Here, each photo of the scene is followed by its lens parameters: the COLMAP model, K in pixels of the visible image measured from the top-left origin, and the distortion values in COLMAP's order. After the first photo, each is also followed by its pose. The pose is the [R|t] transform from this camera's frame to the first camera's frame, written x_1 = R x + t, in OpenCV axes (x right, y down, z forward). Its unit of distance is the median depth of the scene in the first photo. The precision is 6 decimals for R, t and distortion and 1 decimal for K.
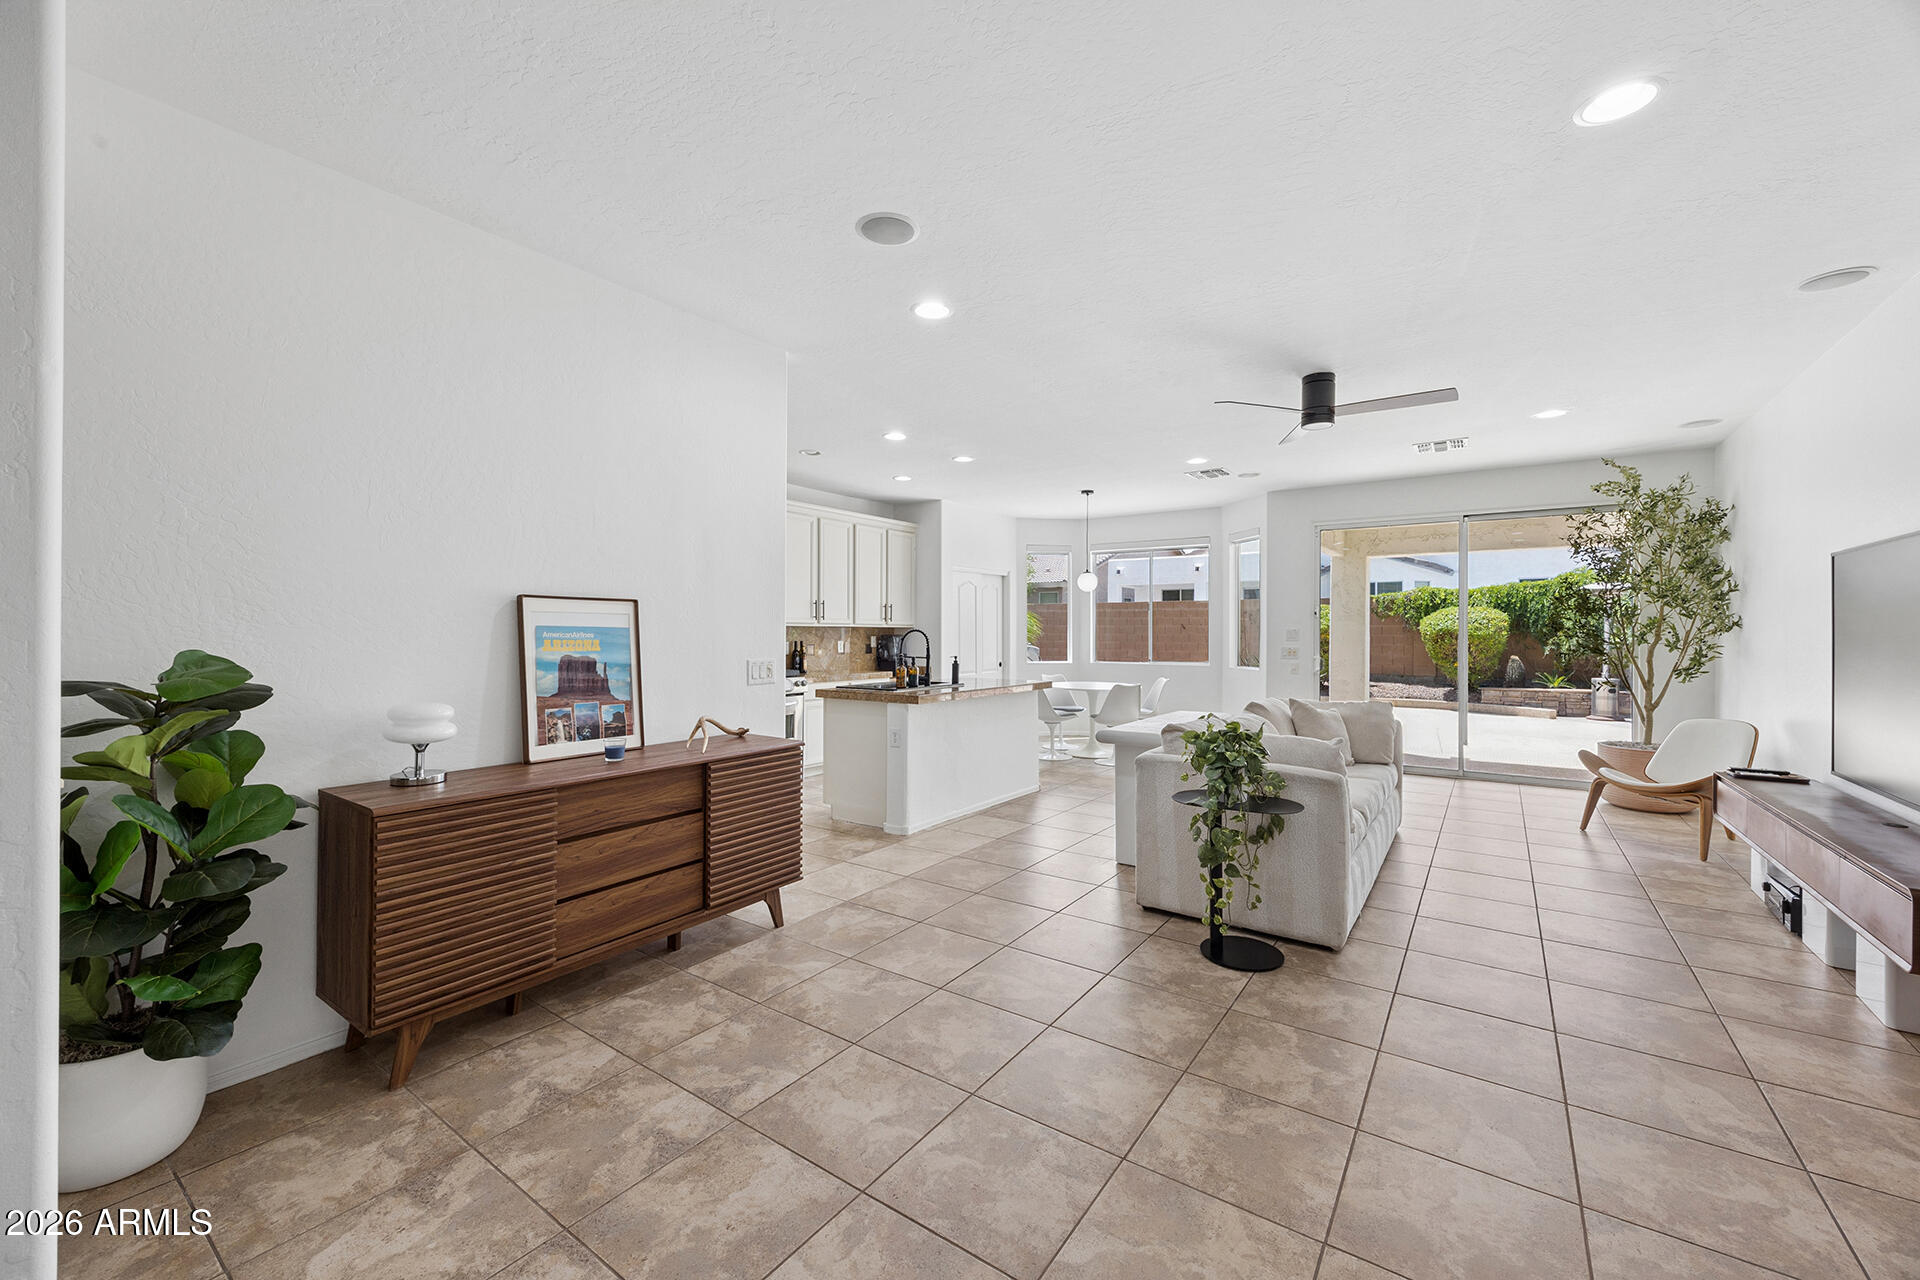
lens RADIAL K [[739.6, 0, 942.8], [0, 739.6, 637.8], [0, 0, 1]] dist [-0.000815, -0.000991]
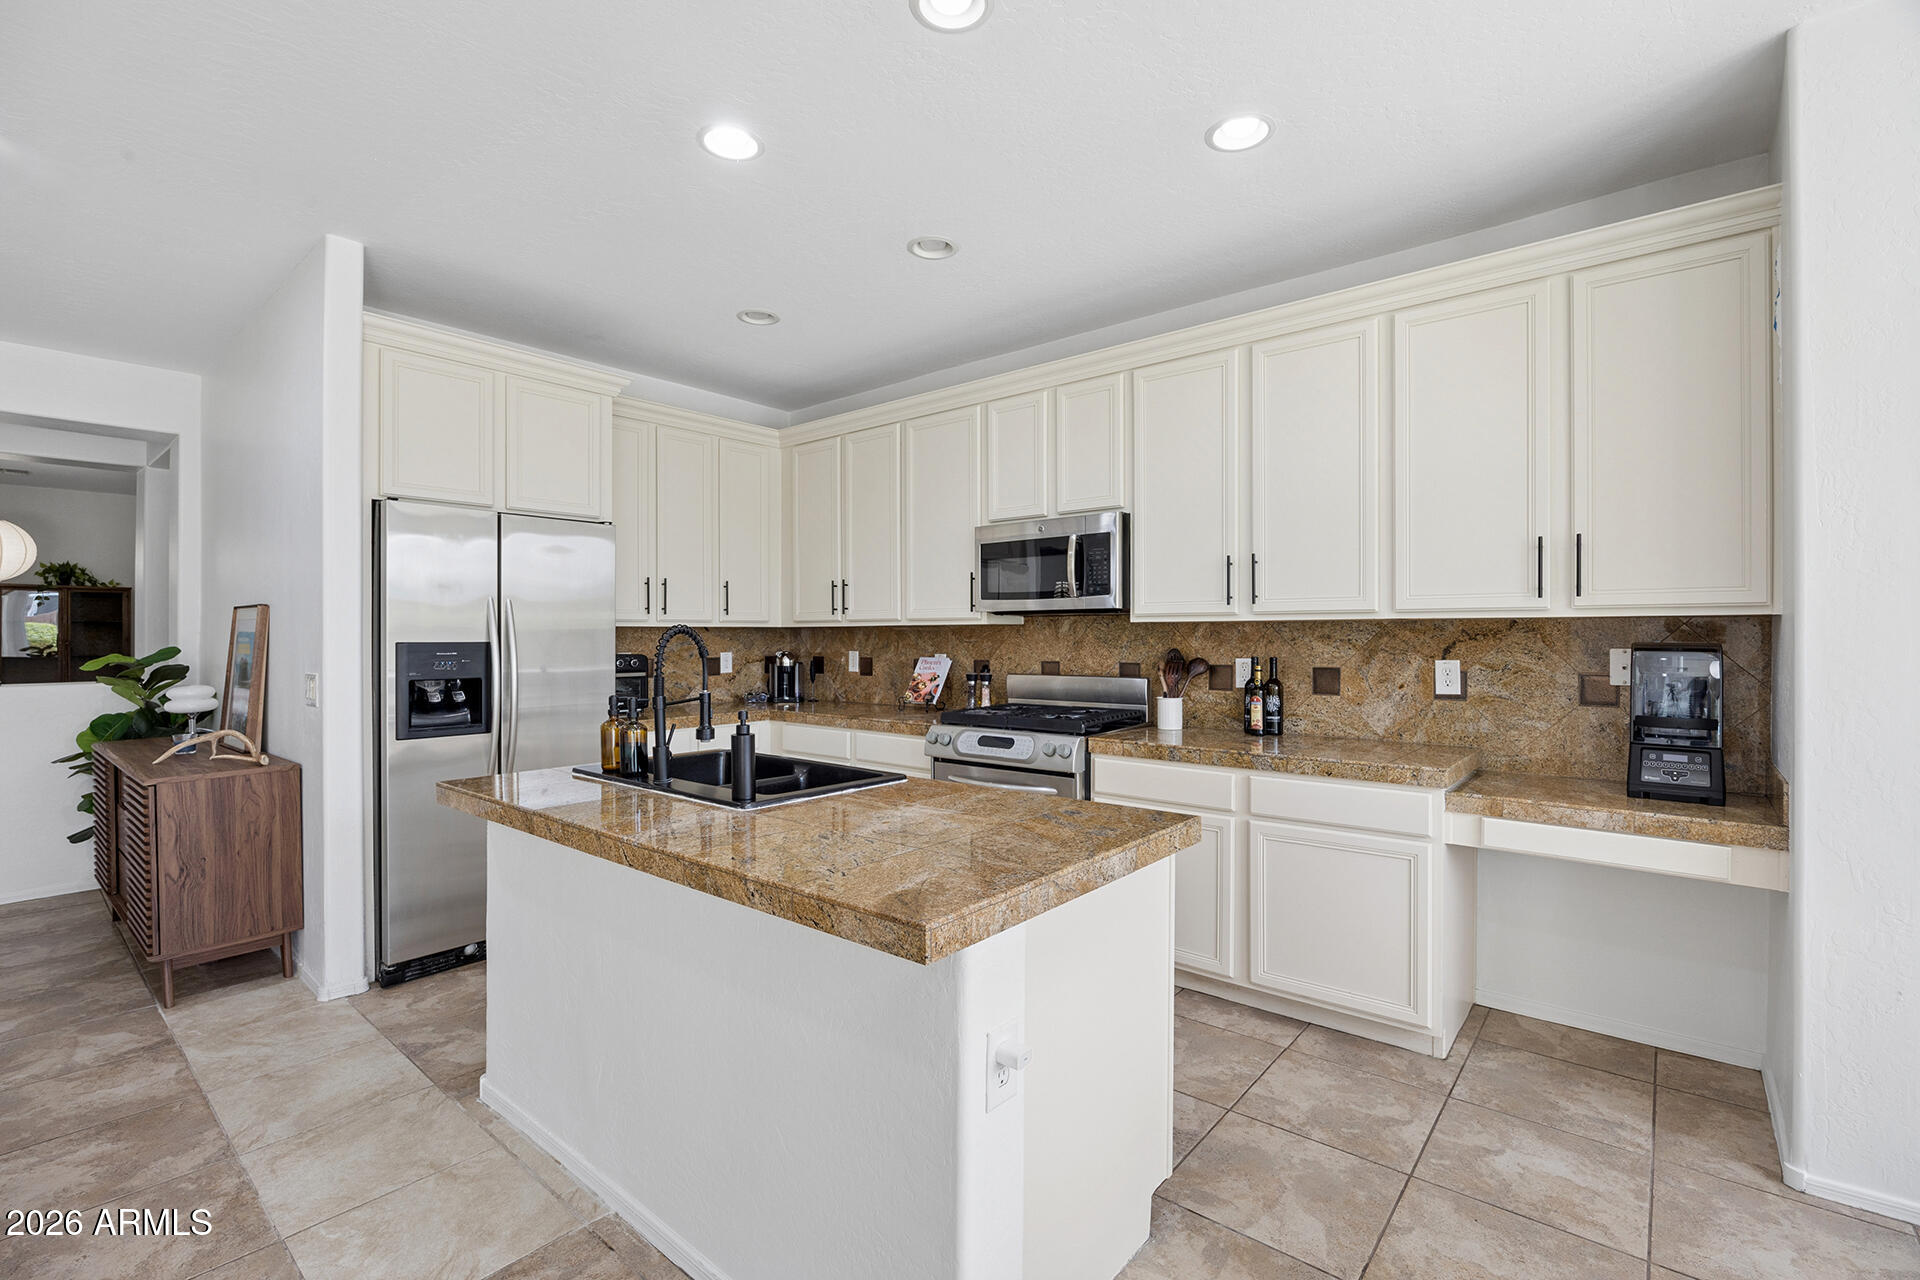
lens RADIAL K [[849.7, 0, 955.1], [0, 849.7, 638.8], [0, 0, 1]] dist [-0.010669, 0.000299]
pose [[-0.055517, 0.000435, -0.998458, 0.488201], [-0.006851, 0.999976, 0.000816, -0.008128], [0.998434, 0.006886, -0.055513, 1.486811]]
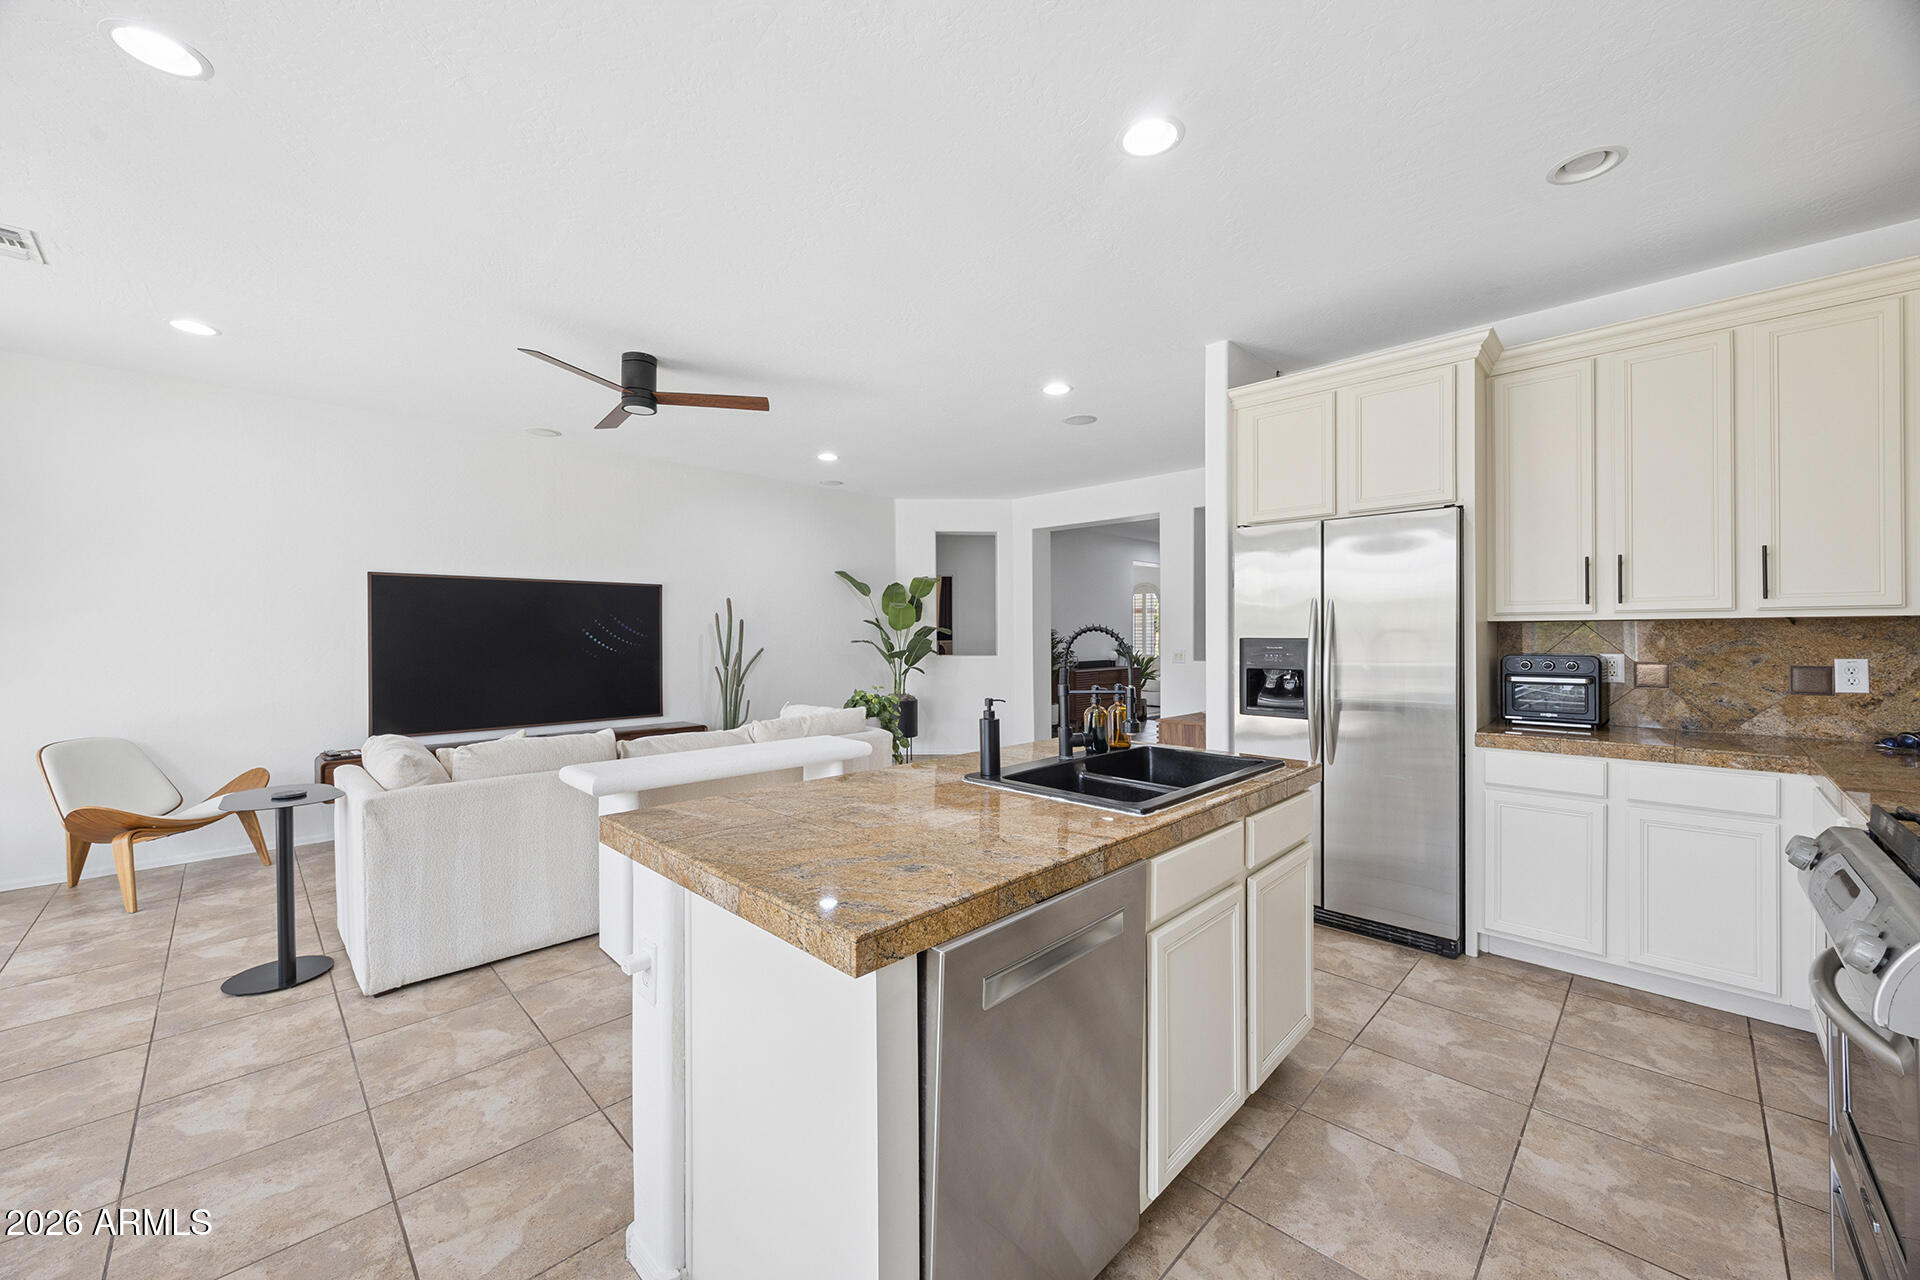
lens RADIAL K [[727.0, 0, 964.7], [0, 727.0, 632.7], [0, 0, 1]] dist [-0.005164, 0.001096]
pose [[-0.991168, -0.000519, 0.132611, -0.023126], [0.000446, 0.999974, 0.007245, -0.013090], [-0.132612, 0.007240, -0.991142, 1.809812]]
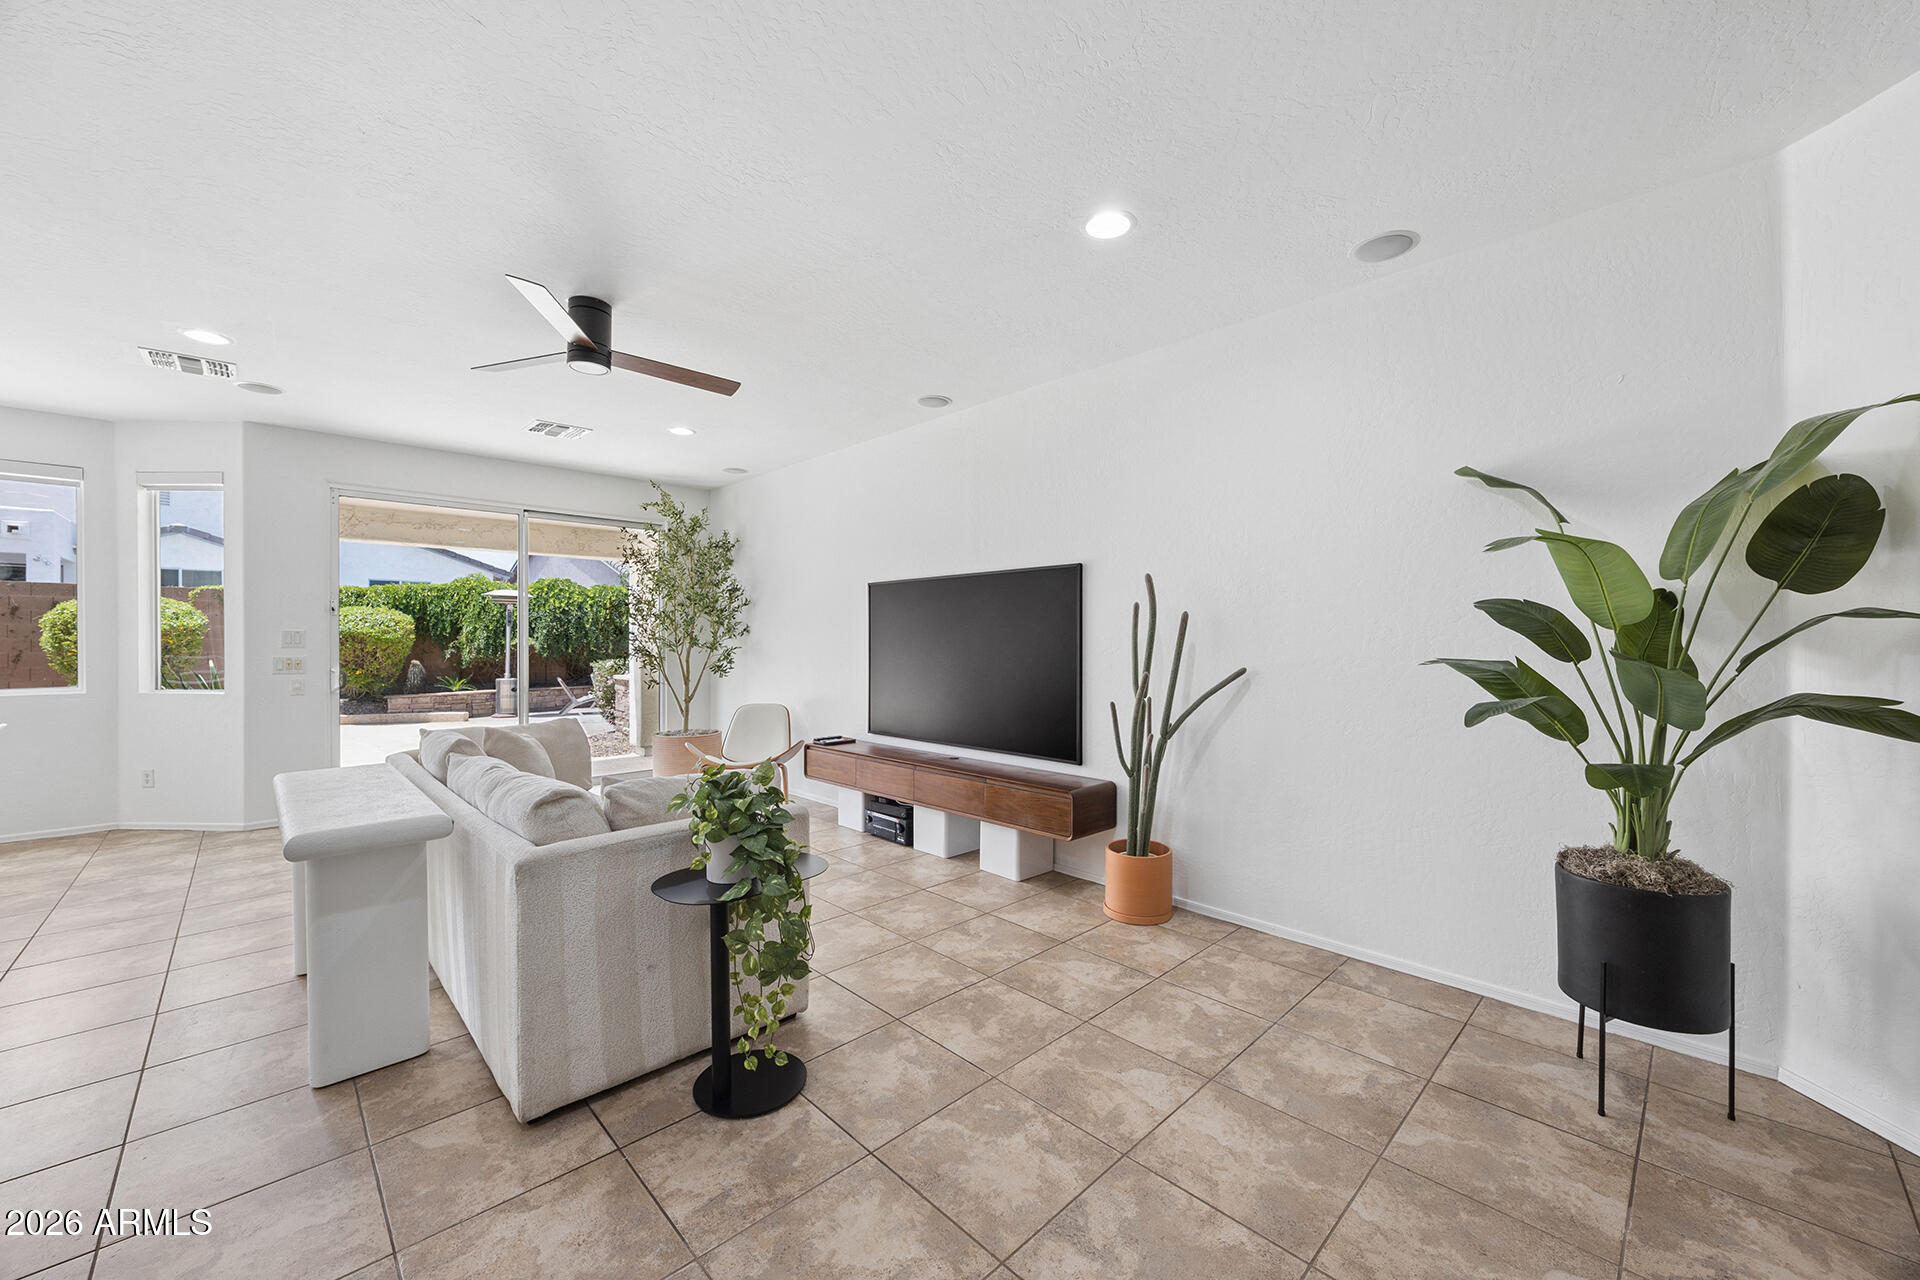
lens RADIAL K [[739.6, 0, 966.4], [0, 739.6, 647.2], [0, 0, 1]] dist [-0.000815, -0.000991]
pose [[0.158758, -0.012627, 0.987237, -0.188995], [0.004416, 0.999917, 0.012079, -0.003087], [-0.987308, 0.002442, 0.158801, 0.481542]]
